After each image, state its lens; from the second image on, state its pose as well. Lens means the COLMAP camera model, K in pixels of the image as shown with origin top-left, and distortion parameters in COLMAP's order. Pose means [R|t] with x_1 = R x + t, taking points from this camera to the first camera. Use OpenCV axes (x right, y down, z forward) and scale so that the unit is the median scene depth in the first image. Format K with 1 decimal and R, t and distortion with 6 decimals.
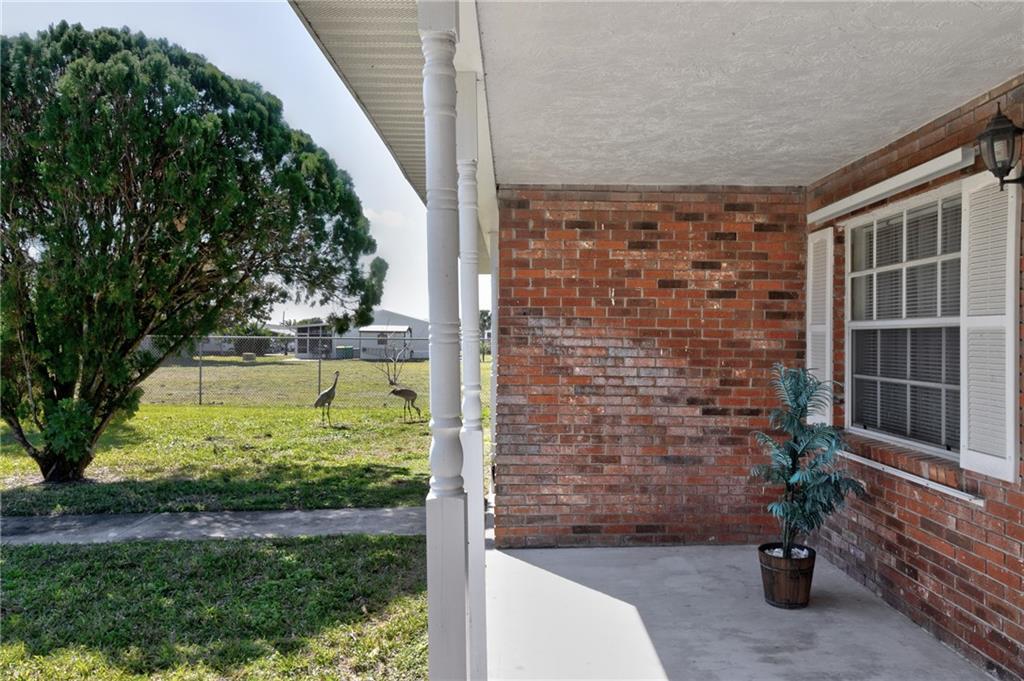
lens RADIAL K [[750.2, 0, 514.0], [0, 750.2, 347.1], [0, 0, 1]] dist [0.002765, 0.000641]
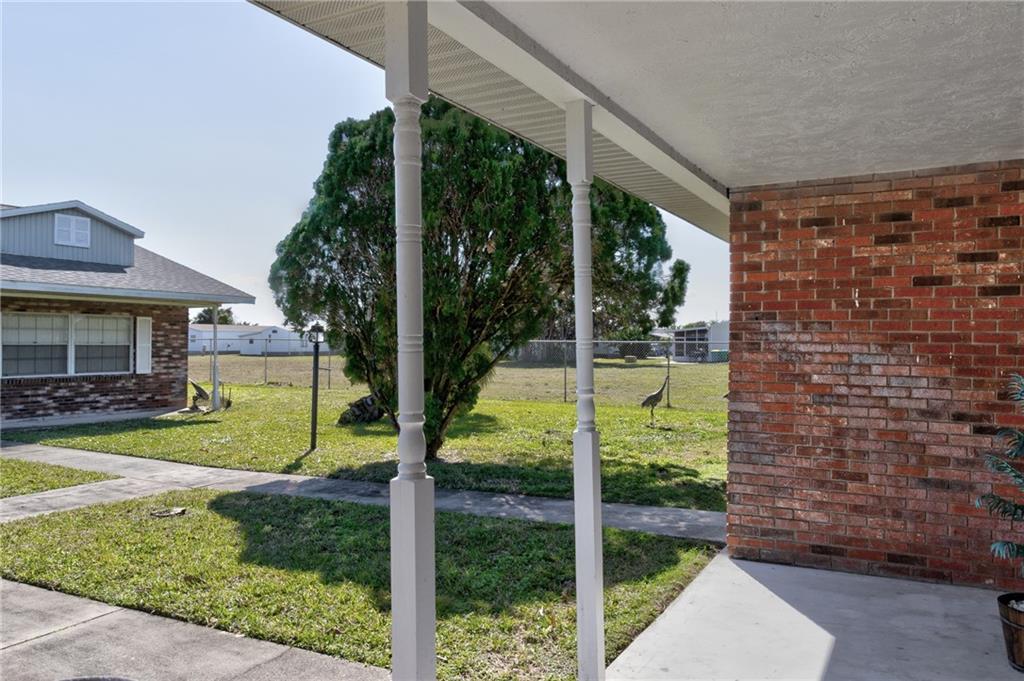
lens RADIAL K [[734.2, 0, 512.0], [0, 734.2, 340.5], [0, 0, 1]] dist [0.003507, 0.000709]
pose [[0.871571, -0.004663, -0.490246, 0.203827], [-0.002051, 0.999911, -0.013157, -0.002883], [0.490264, 0.012473, 0.871485, 0.017392]]
